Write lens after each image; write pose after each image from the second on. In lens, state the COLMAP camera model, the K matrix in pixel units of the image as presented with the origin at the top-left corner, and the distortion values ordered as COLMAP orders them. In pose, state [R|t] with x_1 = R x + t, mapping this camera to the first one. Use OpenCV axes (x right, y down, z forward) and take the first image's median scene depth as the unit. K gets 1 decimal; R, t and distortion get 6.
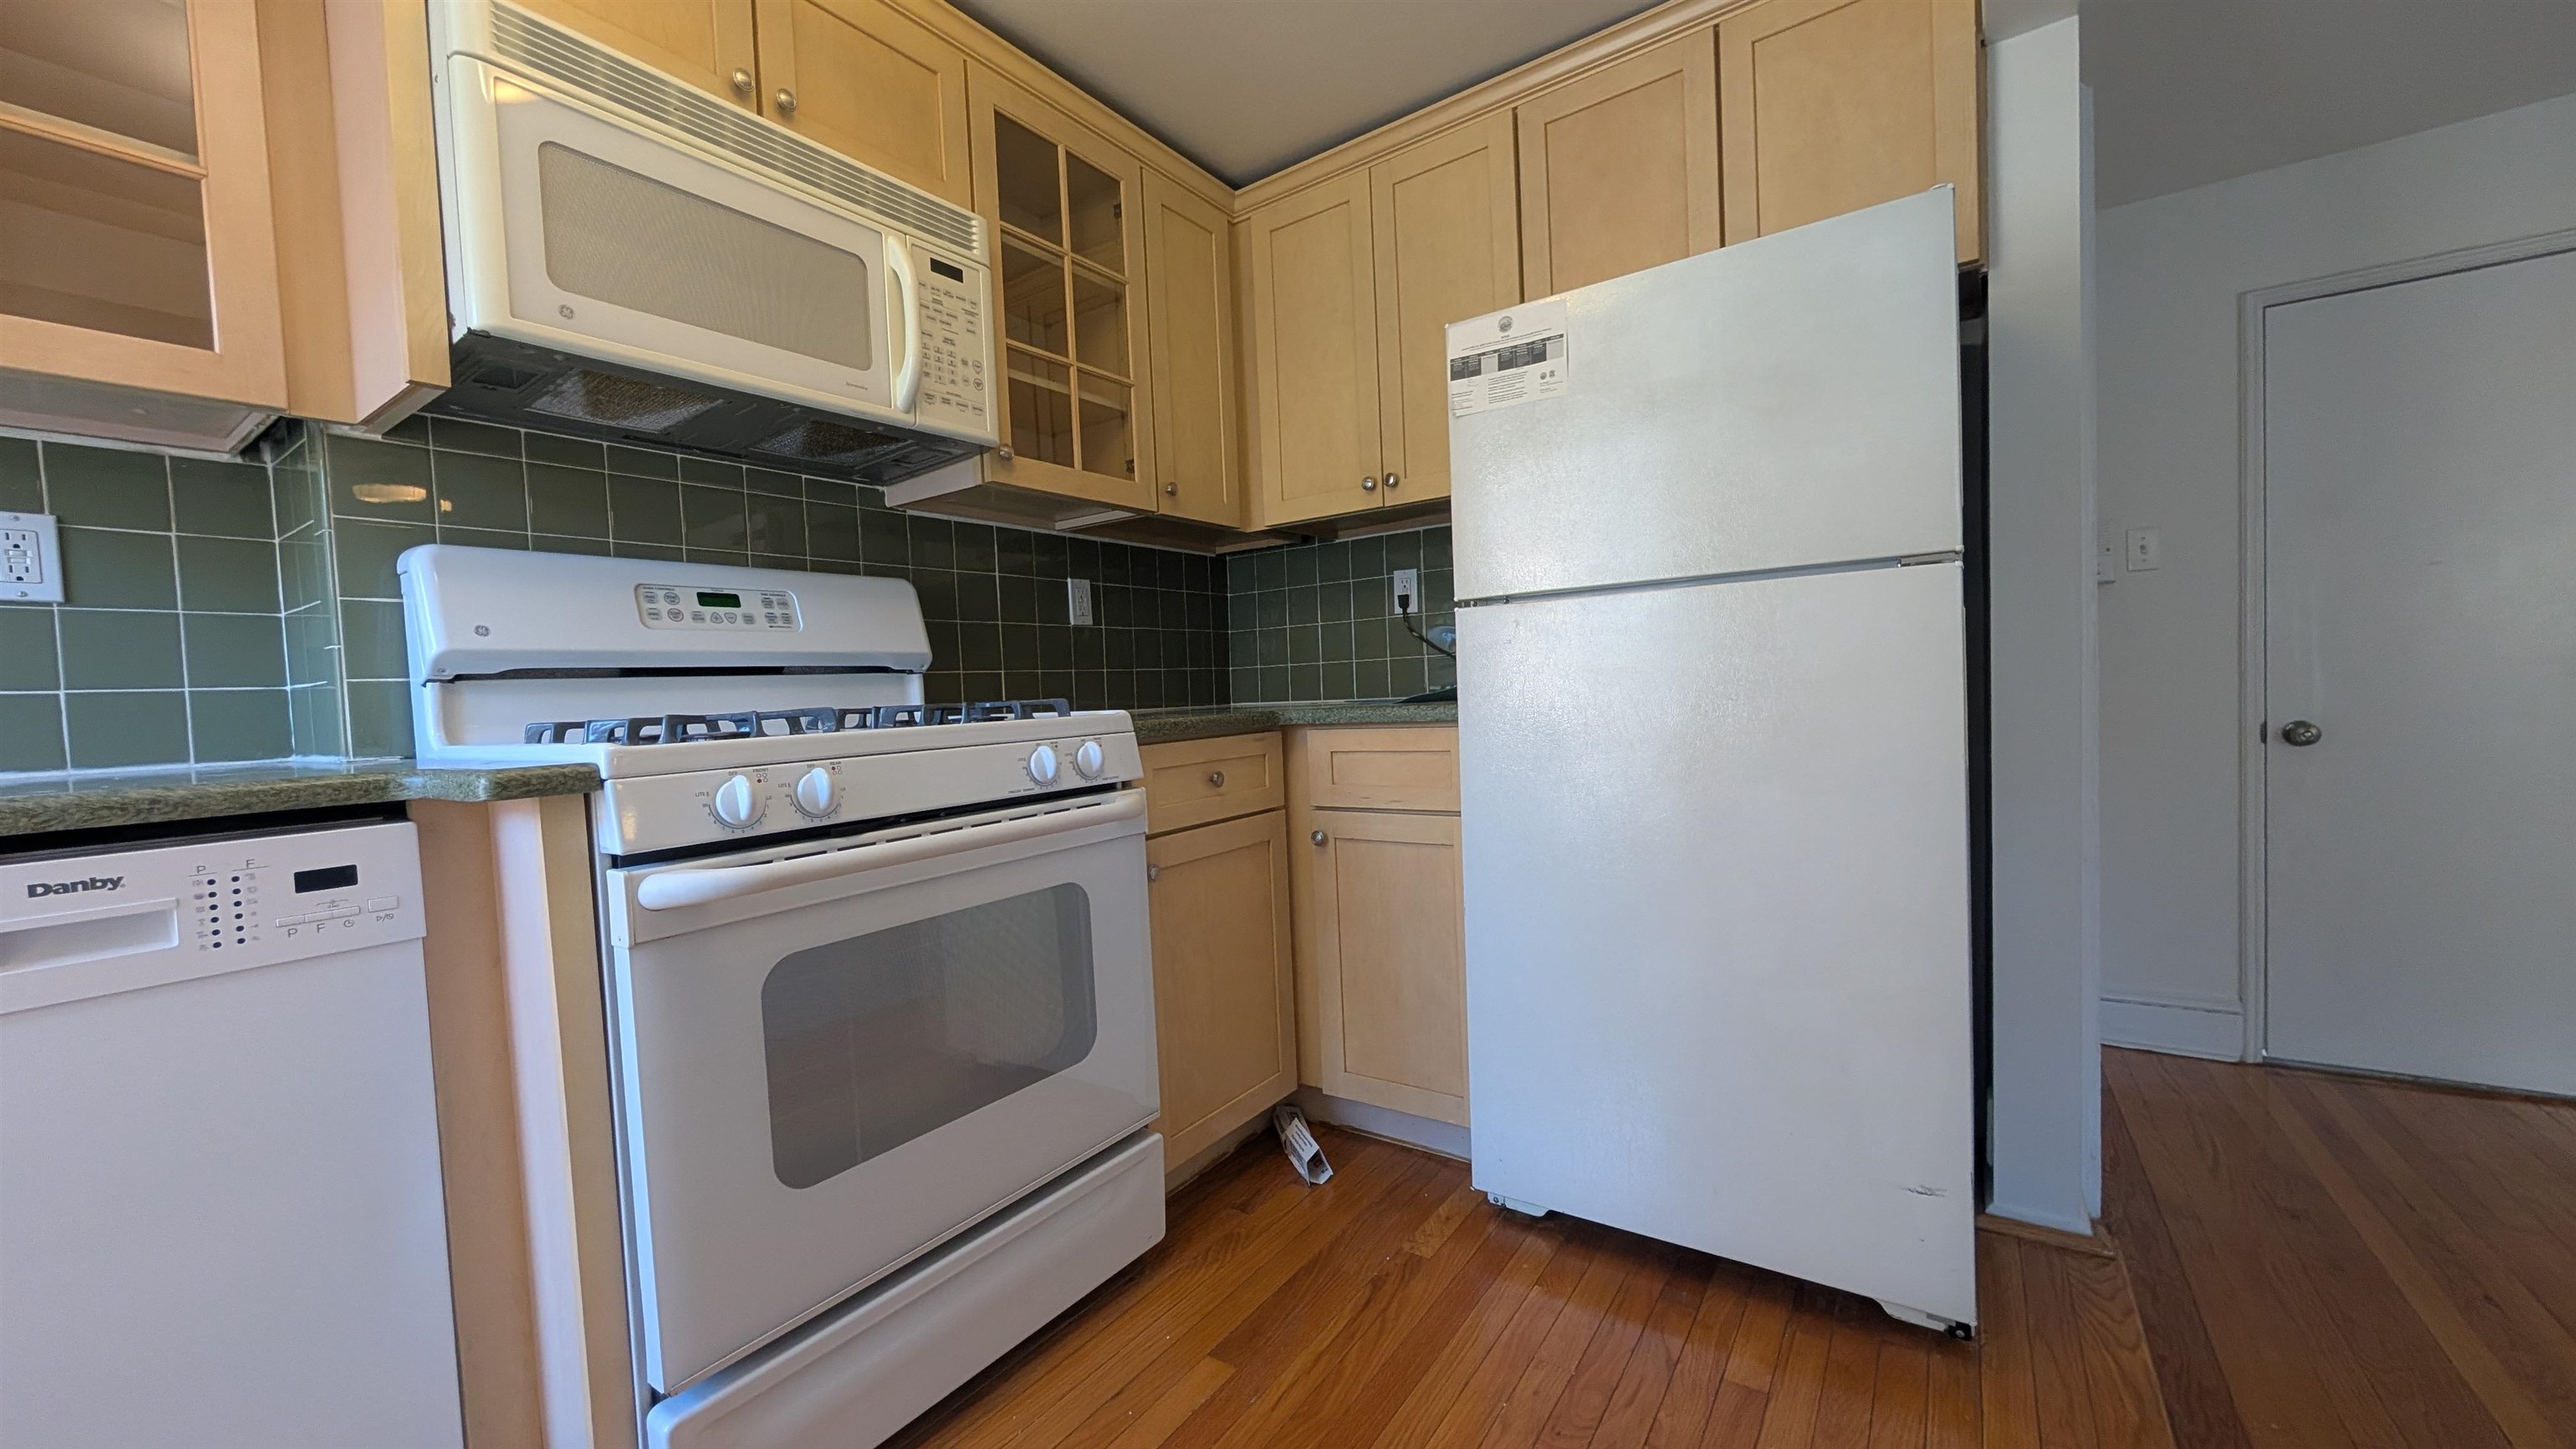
lens RADIAL K [[969.0, 0, 1285.5], [0, 969.0, 724.9], [0, 0, 1]] dist [-0.000831, 0.000372]
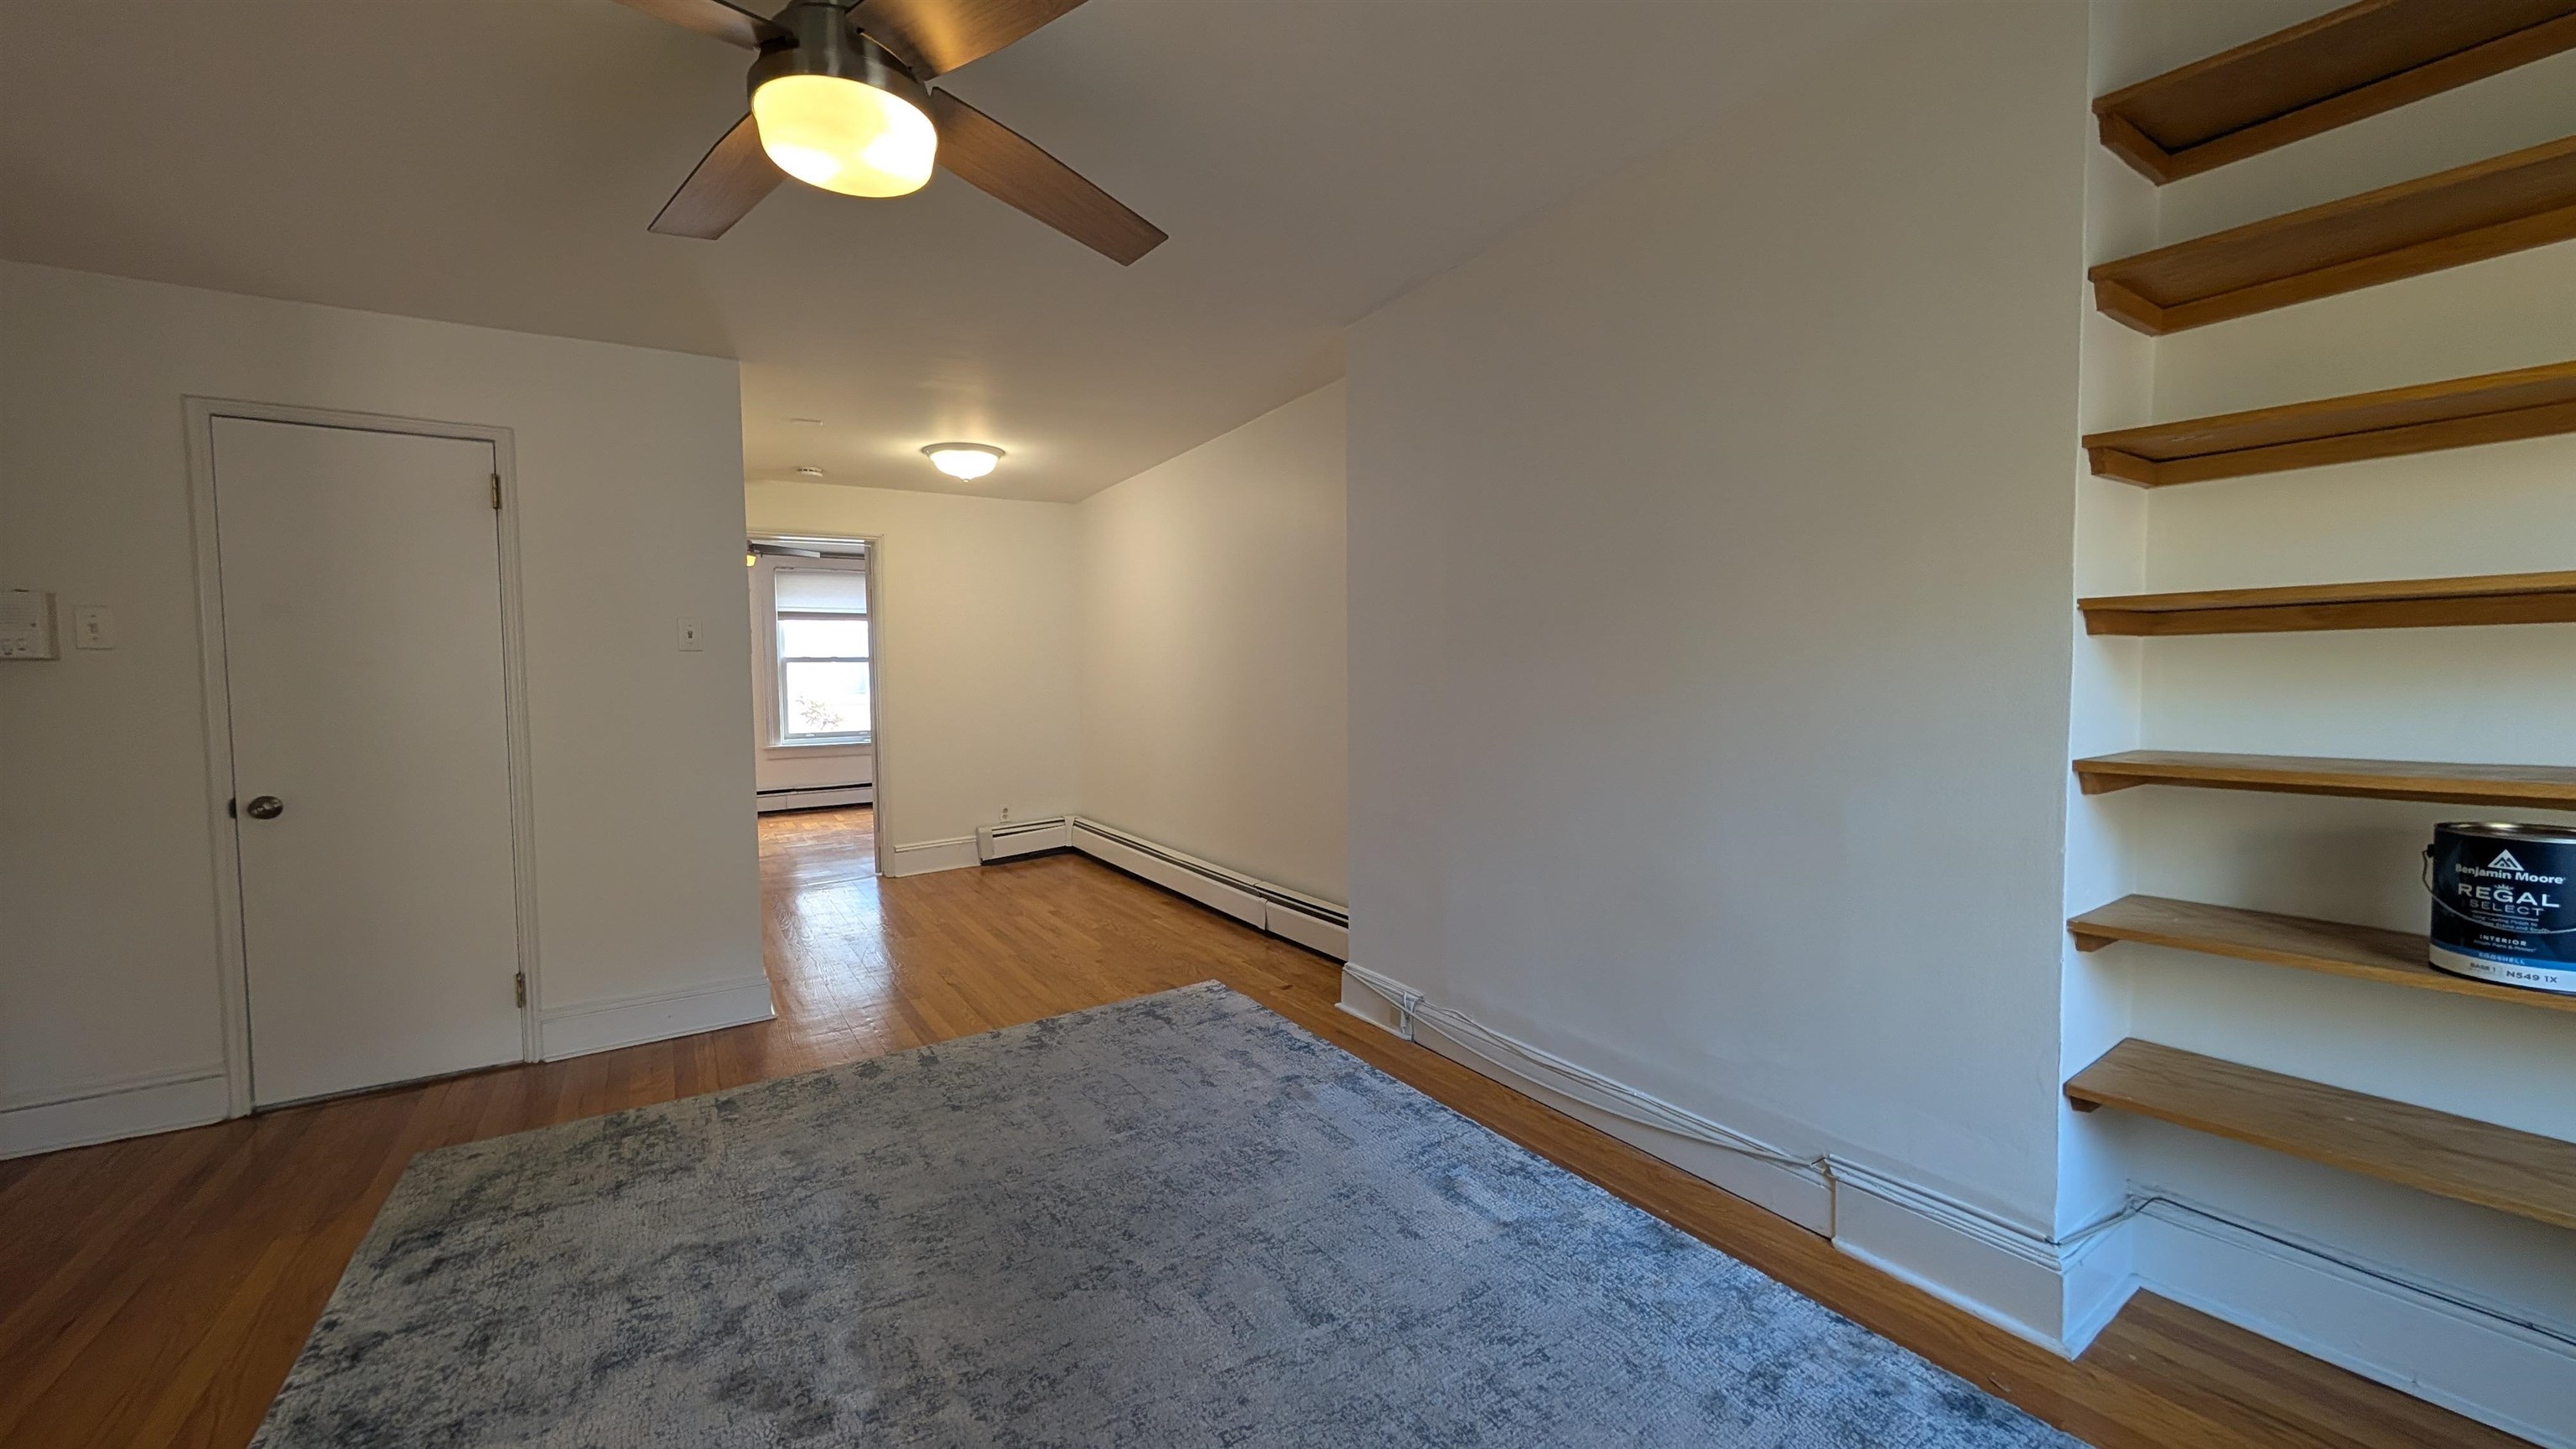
lens RADIAL K [[969.0, 0, 1285.5], [0, 969.0, 724.9], [0, 0, 1]] dist [-0.000831, 0.000372]
pose [[0.385730, -0.004437, 0.922601, 0.748193], [0.029887, 0.999524, -0.007688, -0.066407], [-0.922127, 0.030539, 0.385679, -0.795139]]
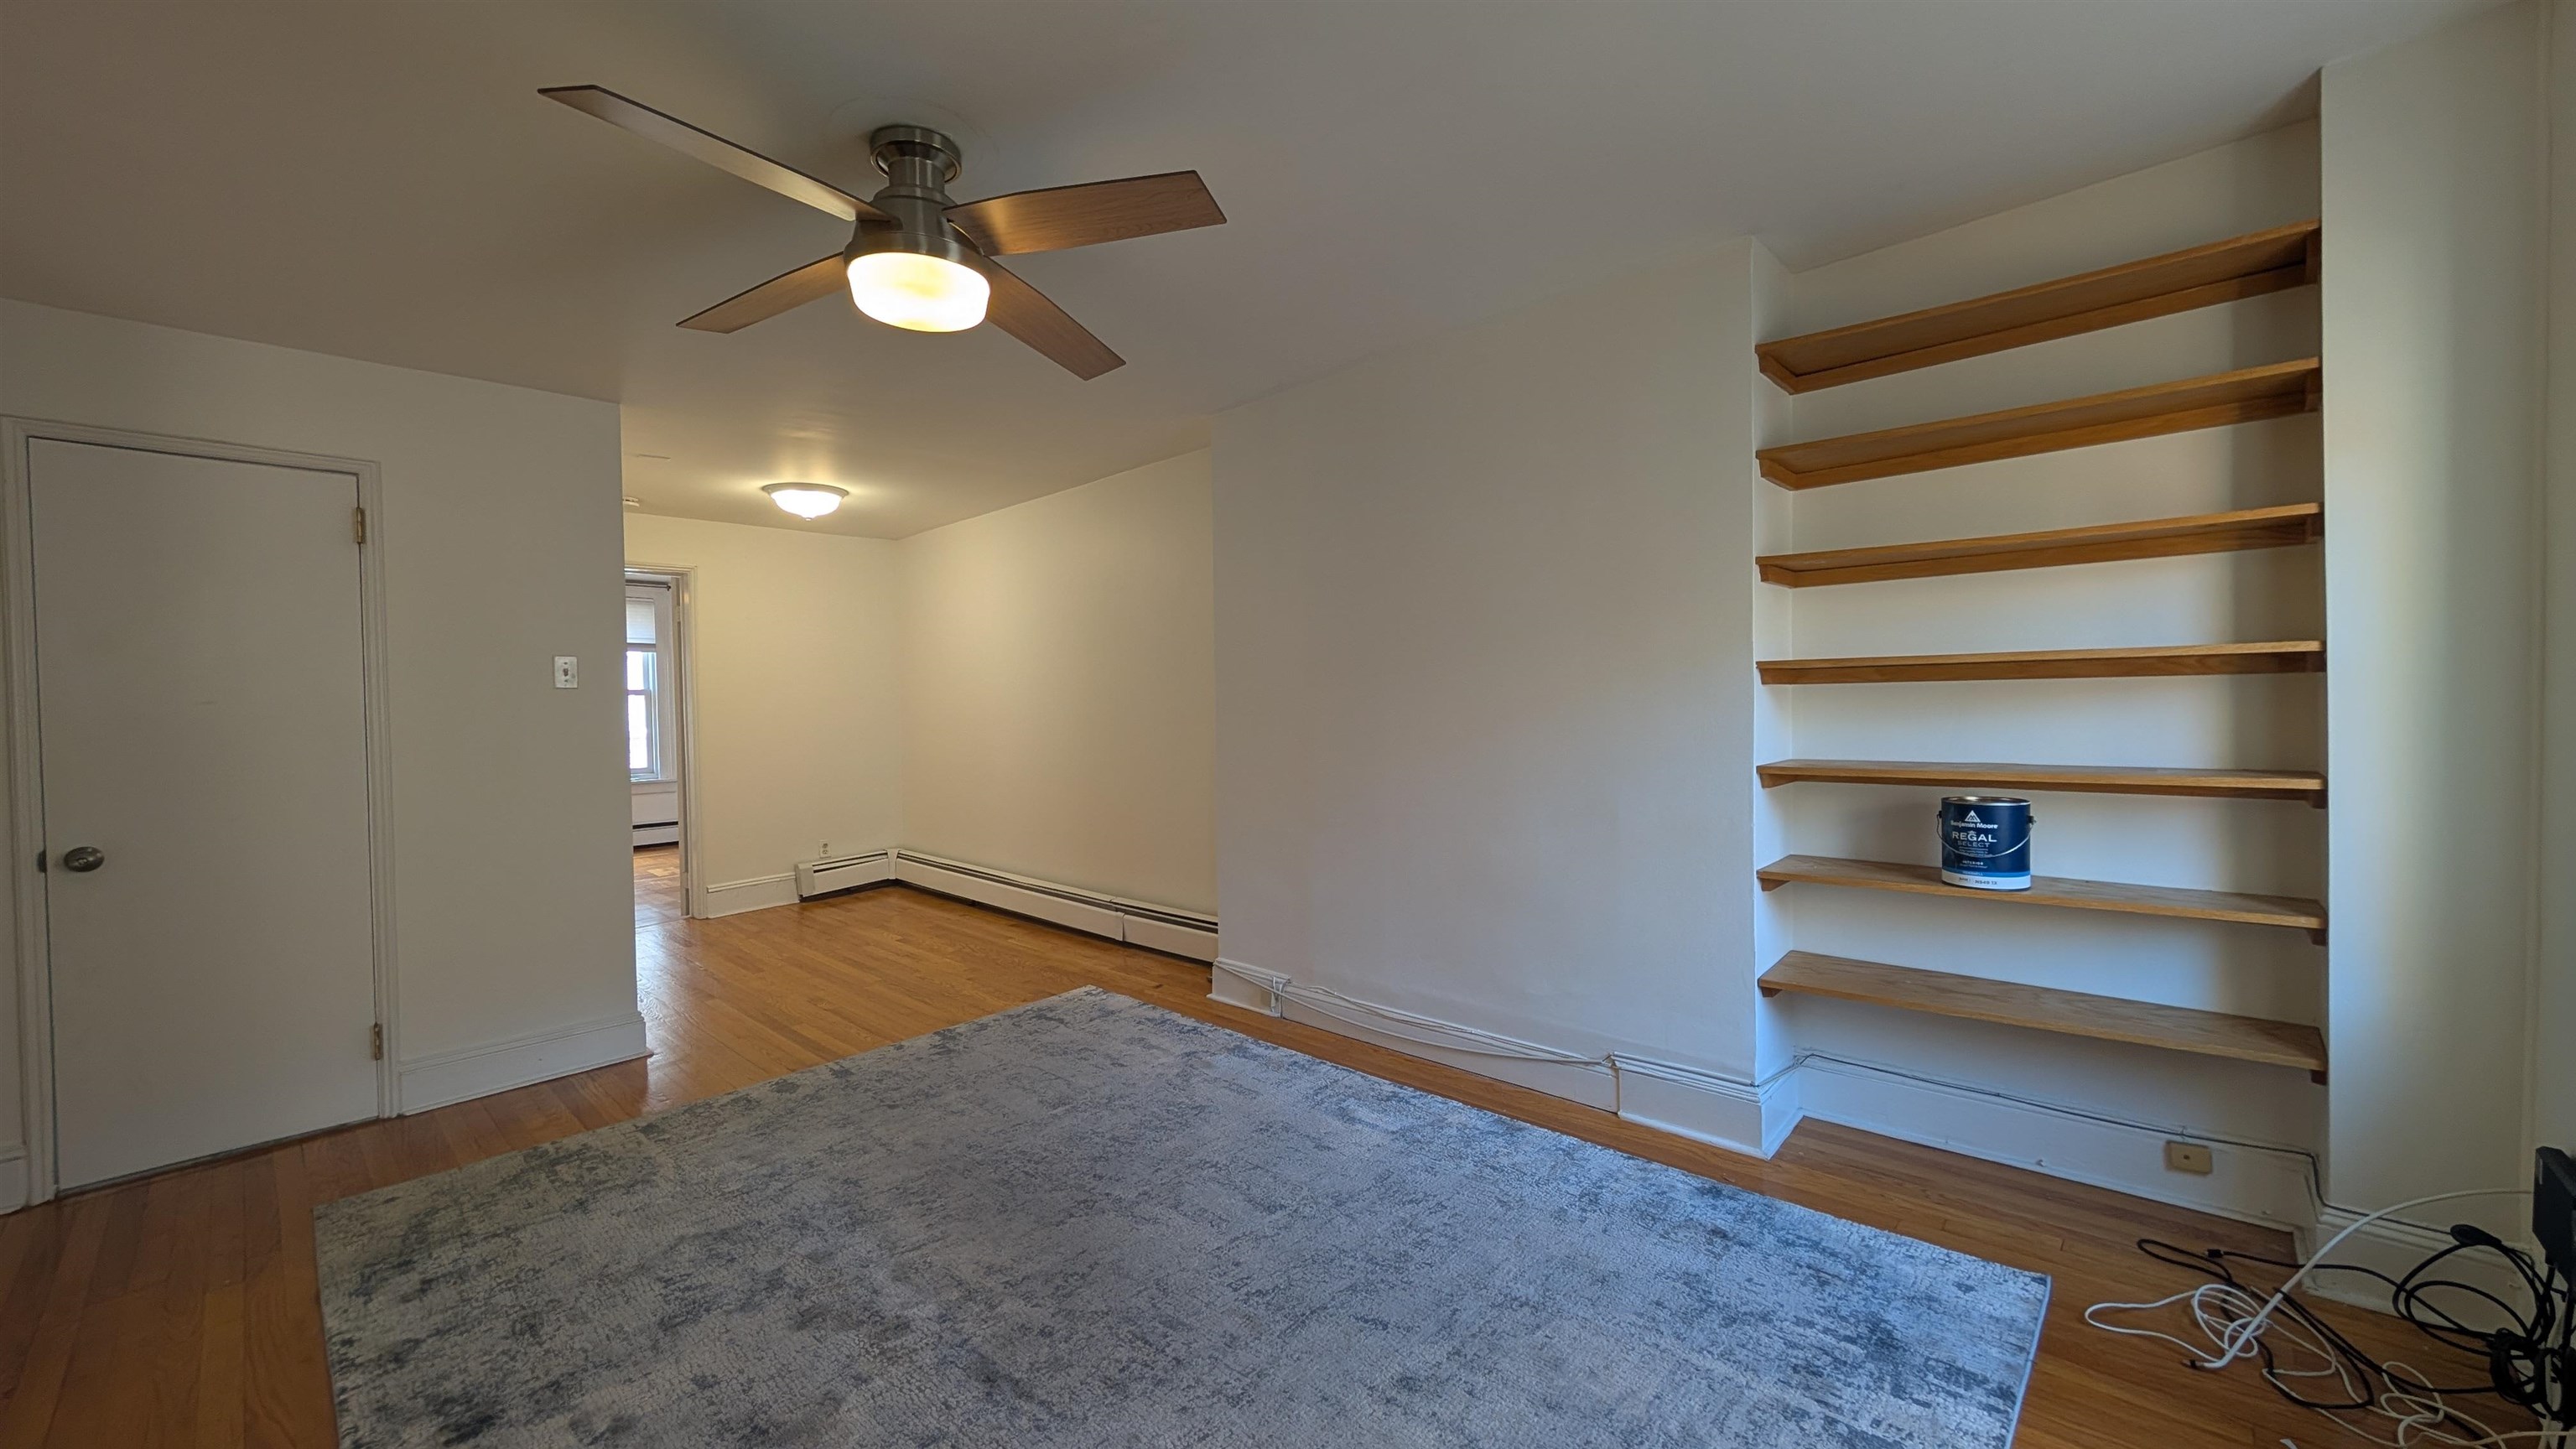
lens RADIAL K [[969.0, 0, 1285.5], [0, 969.0, 724.9], [0, 0, 1]] dist [-0.000831, 0.000372]
pose [[0.146967, 0.021456, 0.988909, 0.345846], [0.046986, 0.998485, -0.028647, -0.069490], [-0.988025, 0.050675, 0.145736, -0.644429]]
